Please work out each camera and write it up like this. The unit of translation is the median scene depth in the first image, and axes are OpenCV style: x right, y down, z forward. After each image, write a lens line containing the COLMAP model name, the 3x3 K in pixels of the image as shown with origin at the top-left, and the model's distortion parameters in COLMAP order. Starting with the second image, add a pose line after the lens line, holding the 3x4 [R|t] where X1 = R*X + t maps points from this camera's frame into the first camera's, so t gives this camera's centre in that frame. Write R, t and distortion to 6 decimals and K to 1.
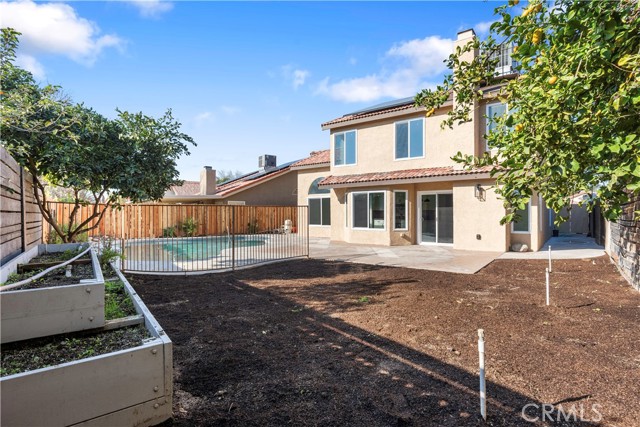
lens RADIAL K [[324.3, 0, 327.3], [0, 324.3, 213.7], [0, 0, 1]] dist [-0.000943, 0.000027]
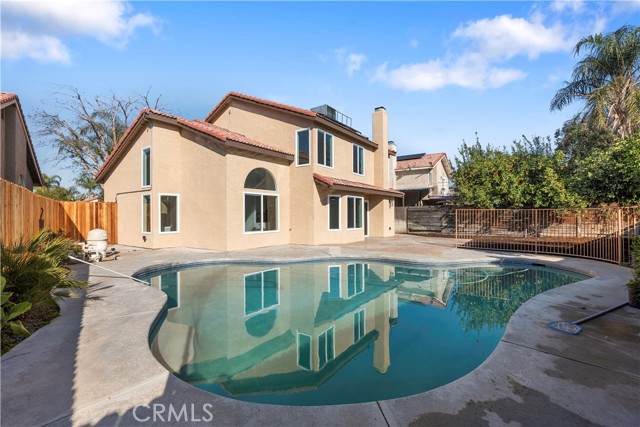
lens RADIAL K [[291.8, 0, 323.4], [0, 291.8, 214.4], [0, 0, 1]] dist [-0.000568, -0.000346]
pose [[-0.043022, 0.008329, 0.999039, -0.938487], [0.006828, 0.999944, -0.008042, 0.003587], [-0.999051, 0.006476, -0.043076, 1.185013]]
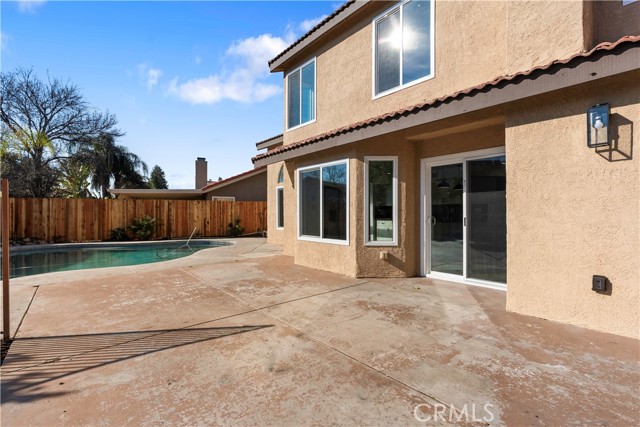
lens RADIAL K [[291.8, 0, 323.4], [0, 291.8, 214.4], [0, 0, 1]] dist [-0.000568, -0.000346]
pose [[0.978414, 0.004588, -0.206605, 0.227386], [-0.004361, 0.999989, 0.001555, 0.007860], [0.206610, -0.000621, 0.978423, 0.569557]]
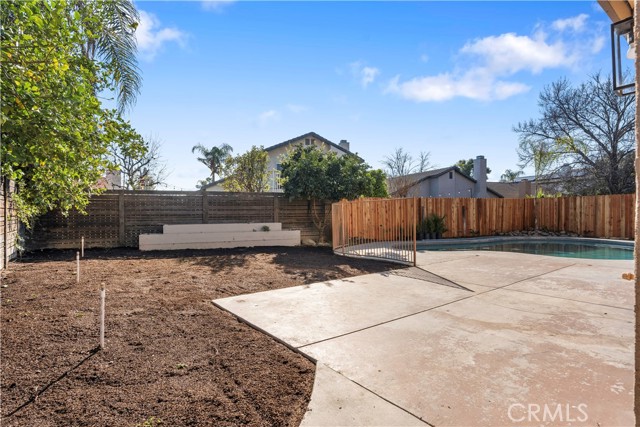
lens RADIAL K [[324.3, 0, 327.3], [0, 324.3, 213.7], [0, 0, 1]] dist [-0.000943, 0.000027]
pose [[-0.257256, 0.010970, -0.966281, 0.533842], [0.007711, 0.999927, 0.009299, 0.005538], [0.966313, -0.005059, -0.257322, 0.730561]]
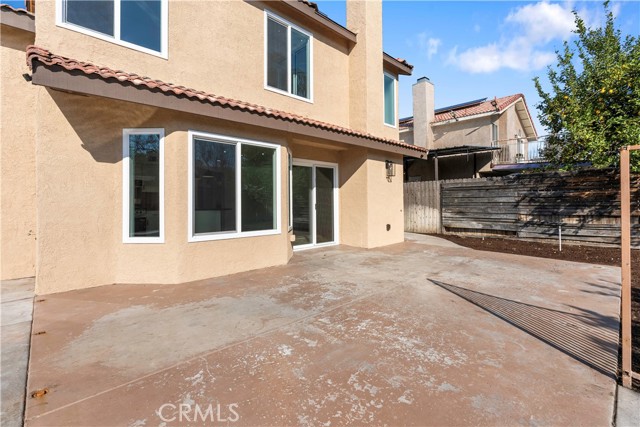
lens RADIAL K [[292.8, 0, 323.0], [0, 292.8, 199.2], [0, 0, 1]] dist [-0.003077, -0.000036]
pose [[0.153763, 0.011798, 0.988037, -0.218391], [0.006364, 0.999896, -0.012930, 0.010341], [-0.988087, 0.008277, 0.153672, 0.861650]]
